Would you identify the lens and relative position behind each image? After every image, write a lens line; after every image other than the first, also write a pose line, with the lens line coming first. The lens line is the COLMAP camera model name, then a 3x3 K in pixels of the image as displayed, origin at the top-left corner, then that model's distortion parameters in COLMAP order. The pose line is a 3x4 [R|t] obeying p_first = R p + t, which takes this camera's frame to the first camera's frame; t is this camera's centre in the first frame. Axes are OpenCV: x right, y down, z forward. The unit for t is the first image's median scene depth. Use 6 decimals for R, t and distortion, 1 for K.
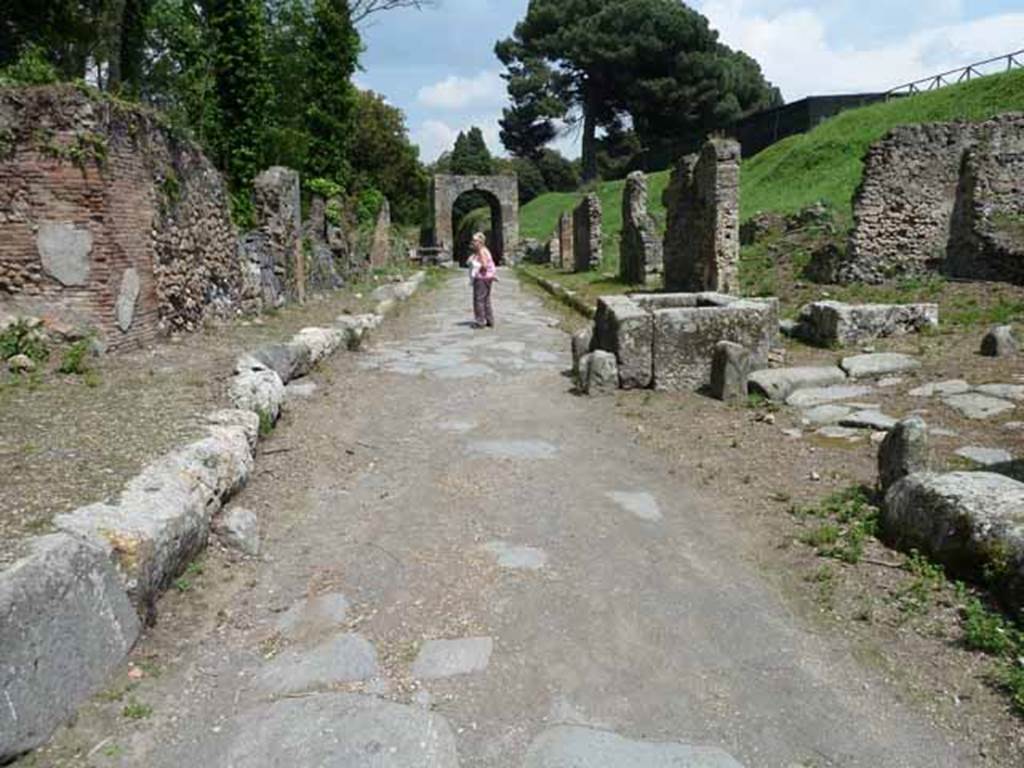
lens RADIAL K [[731.5, 0, 512.0], [0, 731.5, 384.0], [0, 0, 1]] dist [-0.064144, -0.000788]
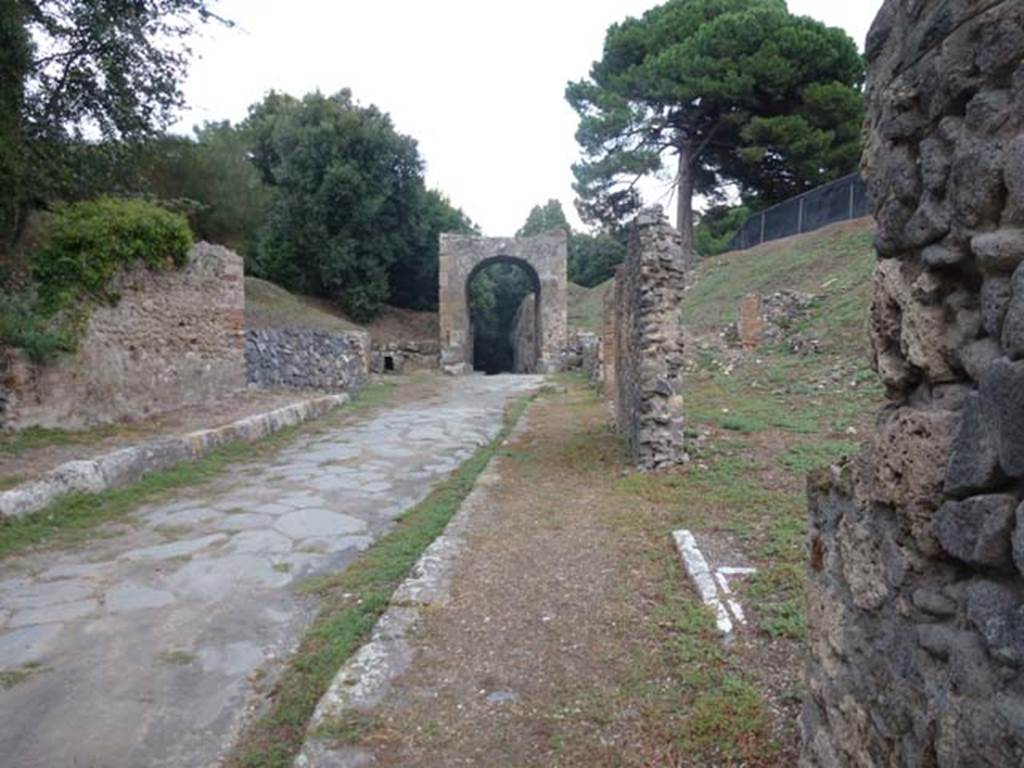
lens RADIAL K [[662.7, 0, 535.1], [0, 662.7, 352.9], [0, 0, 1]] dist [-0.000842, -0.000260]
pose [[0.991582, 0.022076, -0.127583, 0.102498], [-0.041192, 0.987949, -0.149198, -0.164960], [0.122752, 0.153198, 0.980542, 0.764115]]
